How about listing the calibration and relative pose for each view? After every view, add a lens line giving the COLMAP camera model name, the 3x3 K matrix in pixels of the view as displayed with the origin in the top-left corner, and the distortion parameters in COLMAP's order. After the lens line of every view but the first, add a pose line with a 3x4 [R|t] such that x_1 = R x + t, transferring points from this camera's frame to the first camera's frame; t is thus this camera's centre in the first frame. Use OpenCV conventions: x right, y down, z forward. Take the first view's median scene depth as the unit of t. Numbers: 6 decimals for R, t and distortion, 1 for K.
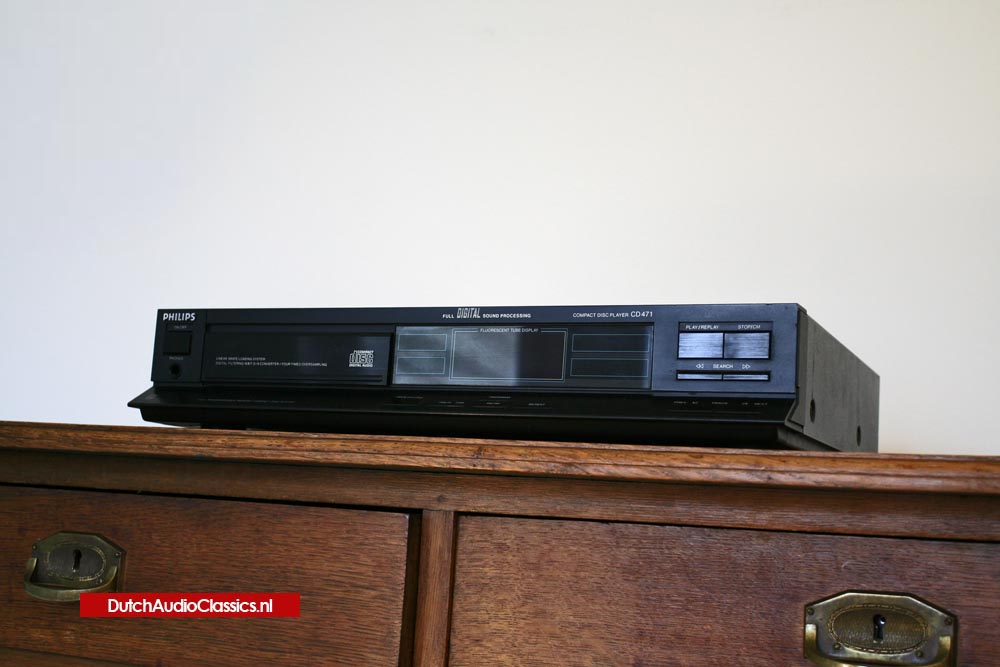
lens RADIAL K [[1385.6, 0, 500.0], [0, 1385.6, 333.5], [0, 0, 1]] dist [-0.044027, 0.086527]
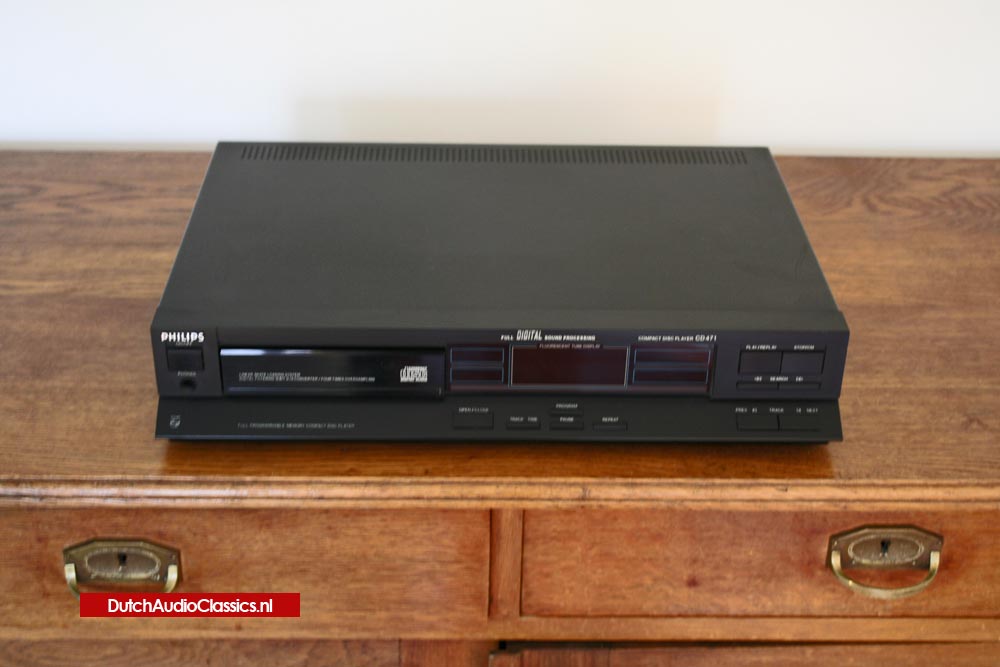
lens RADIAL K [[1497.6, 0, 500.0], [0, 1497.6, 333.5], [0, 0, 1]] dist [-0.014592, 0.023474]
pose [[0.905909, -0.256286, 0.337114, -0.423079], [-0.019215, 0.770374, 0.637302, -0.734659], [-0.423036, -0.583816, 0.692964, 0.248792]]
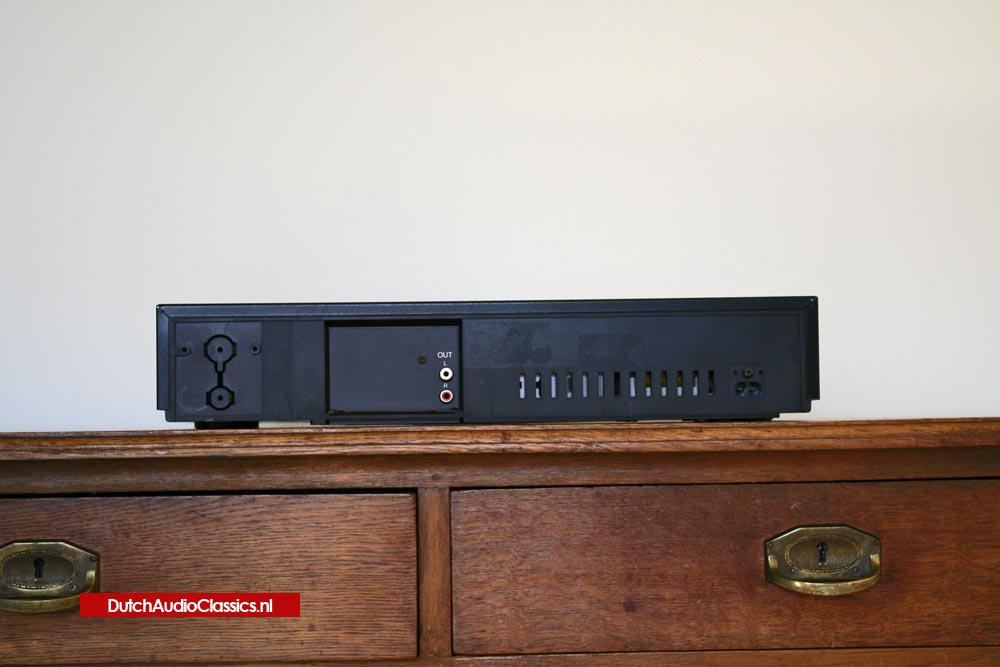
lens RADIAL K [[2017.8, 0, 500.0], [0, 2017.8, 333.5], [0, 0, 1]] dist [0.060506, 0.119323]
pose [[0.896151, -0.057033, 0.440069, -0.704873], [0.010014, 0.994053, 0.108436, -0.170784], [-0.443636, -0.092769, 0.891393, -0.456261]]
